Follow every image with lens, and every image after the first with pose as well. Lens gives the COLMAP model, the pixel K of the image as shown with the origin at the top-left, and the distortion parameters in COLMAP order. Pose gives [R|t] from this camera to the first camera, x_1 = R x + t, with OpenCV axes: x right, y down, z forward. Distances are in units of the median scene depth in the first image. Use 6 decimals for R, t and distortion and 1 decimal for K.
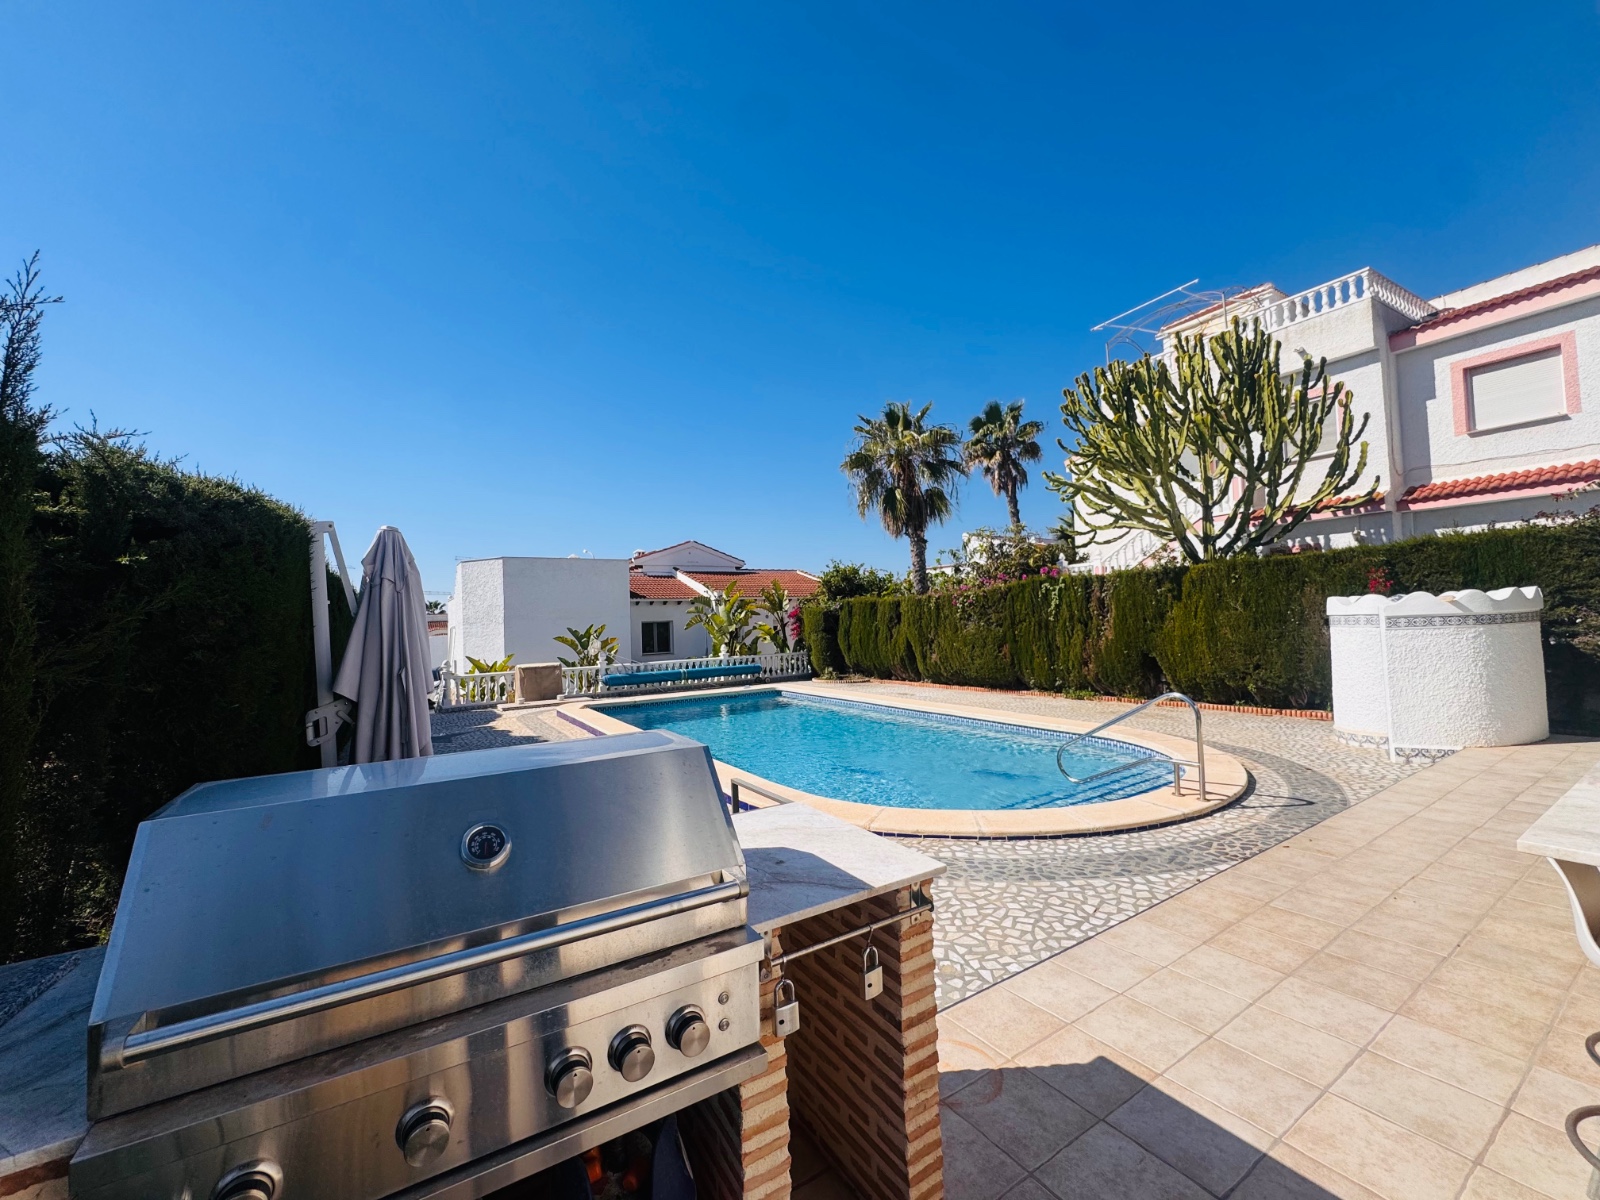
lens RADIAL K [[636.5, 0, 799.3], [0, 636.5, 596.2], [0, 0, 1]] dist [-0.002368, 0.000405]
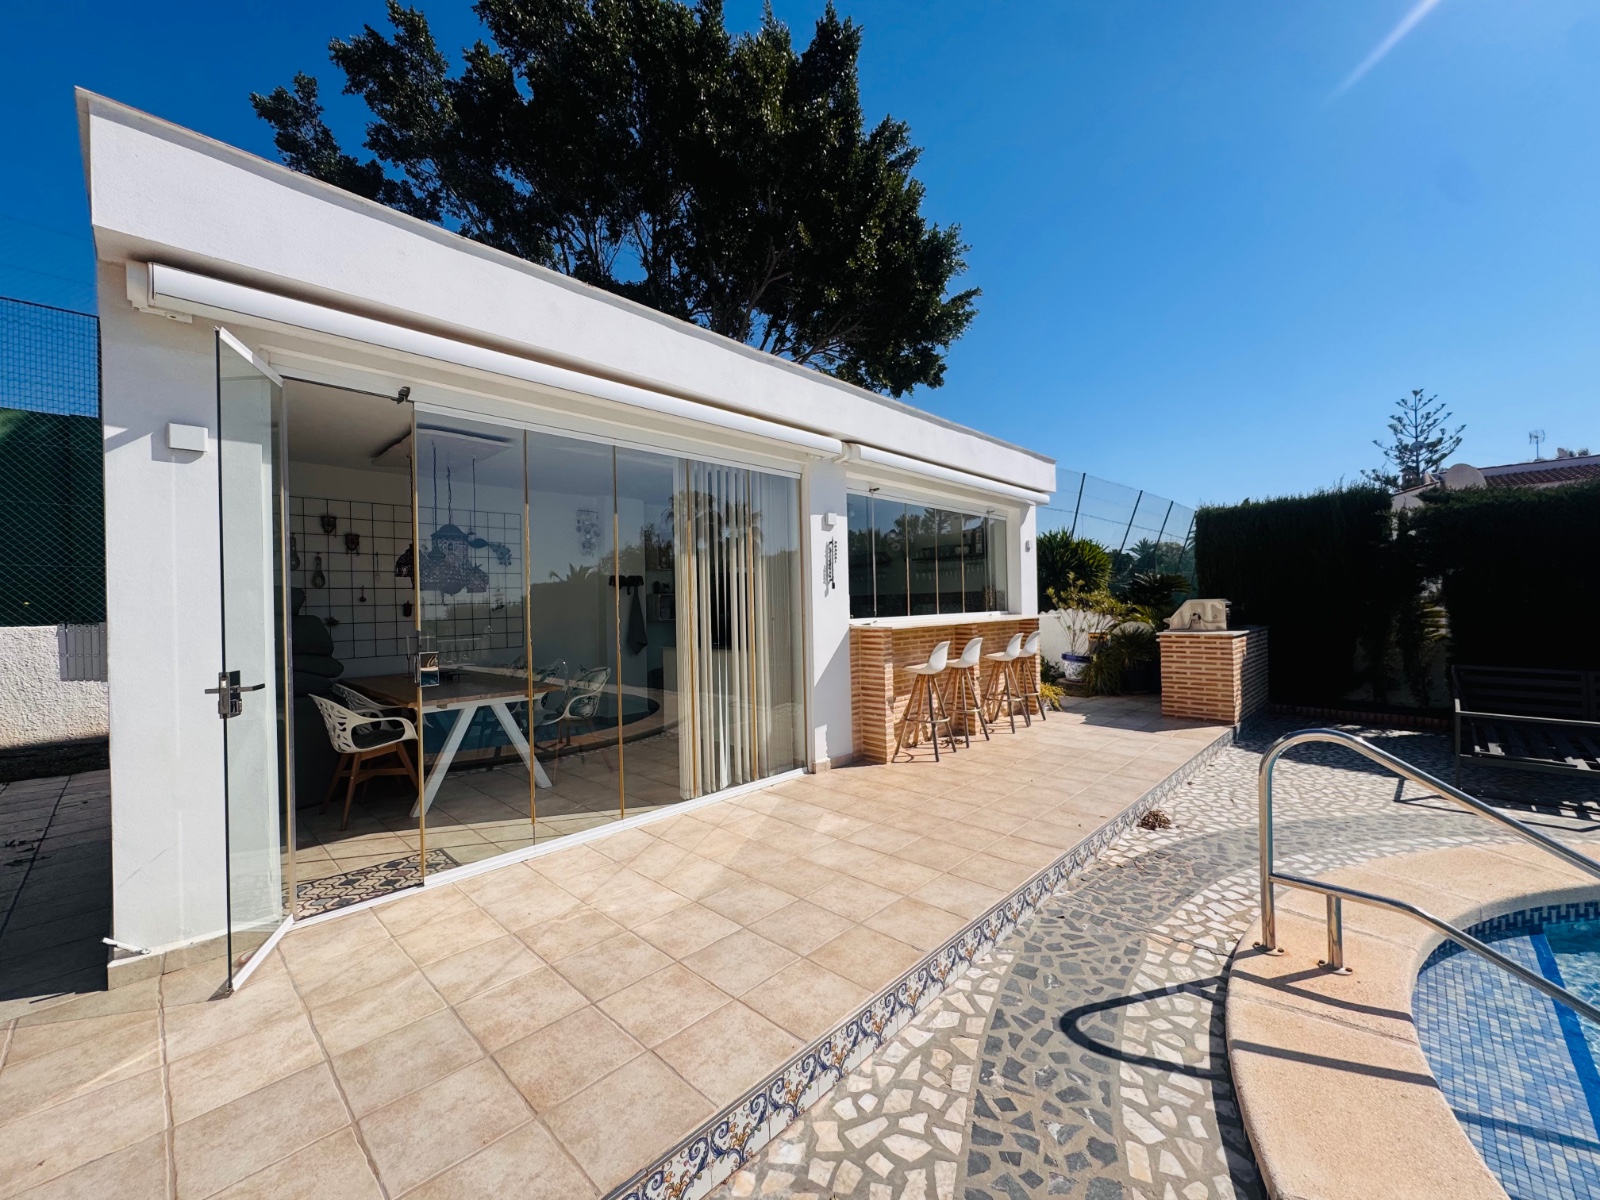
lens RADIAL K [[636.5, 0, 806.9], [0, 636.5, 603.1], [0, 0, 1]] dist [-0.002368, 0.000405]
pose [[-0.968950, 0.058769, -0.240172, 1.298543], [0.069316, 0.996956, -0.035699, 0.073796], [0.237343, -0.051239, -0.970074, 1.695344]]
